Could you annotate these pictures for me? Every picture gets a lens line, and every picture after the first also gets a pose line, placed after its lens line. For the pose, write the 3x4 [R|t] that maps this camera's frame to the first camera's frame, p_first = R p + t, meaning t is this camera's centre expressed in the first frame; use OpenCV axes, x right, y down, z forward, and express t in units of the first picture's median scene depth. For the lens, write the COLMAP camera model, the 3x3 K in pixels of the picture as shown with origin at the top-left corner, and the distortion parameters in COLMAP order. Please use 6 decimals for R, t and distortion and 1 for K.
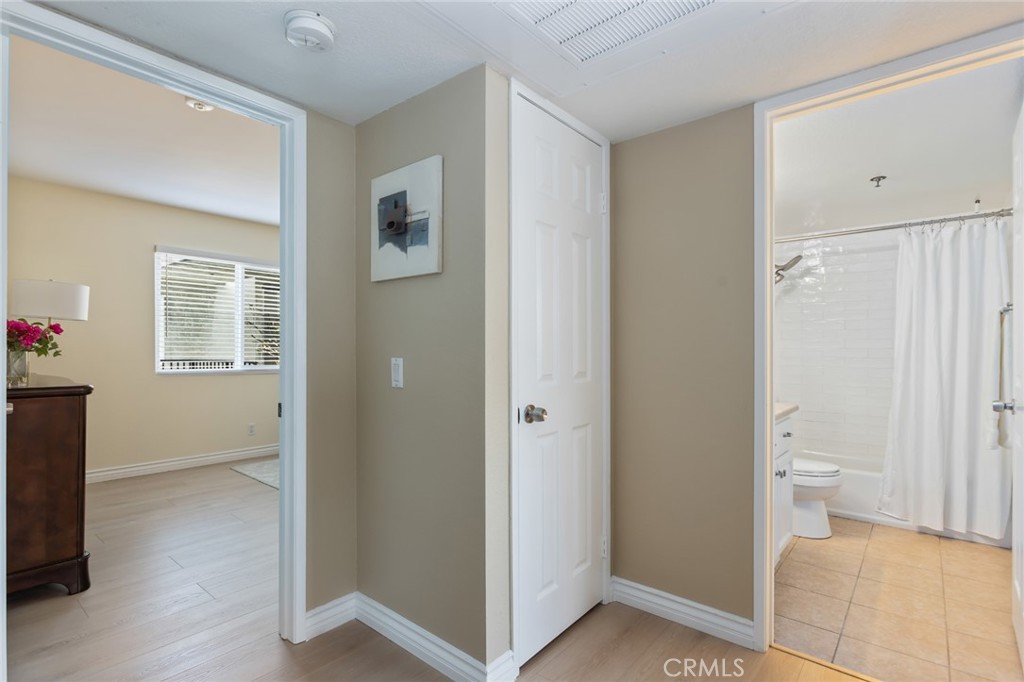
lens RADIAL K [[498.9, 0, 509.8], [0, 498.9, 348.8], [0, 0, 1]] dist [-0.000930, 0.000388]
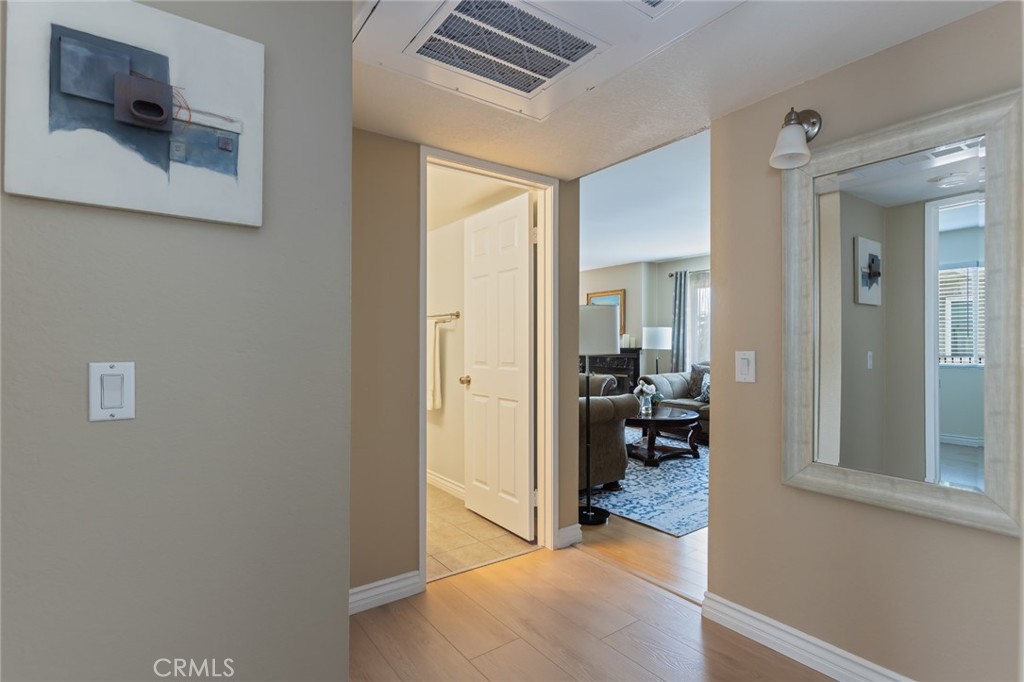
lens RADIAL K [[498.9, 0, 509.8], [0, 498.9, 348.8], [0, 0, 1]] dist [-0.000930, 0.000388]
pose [[0.243172, -0.004285, 0.969974, -0.620972], [0.001207, 0.999991, 0.004114, 0.002808], [-0.969982, 0.000170, 0.243175, 0.475267]]
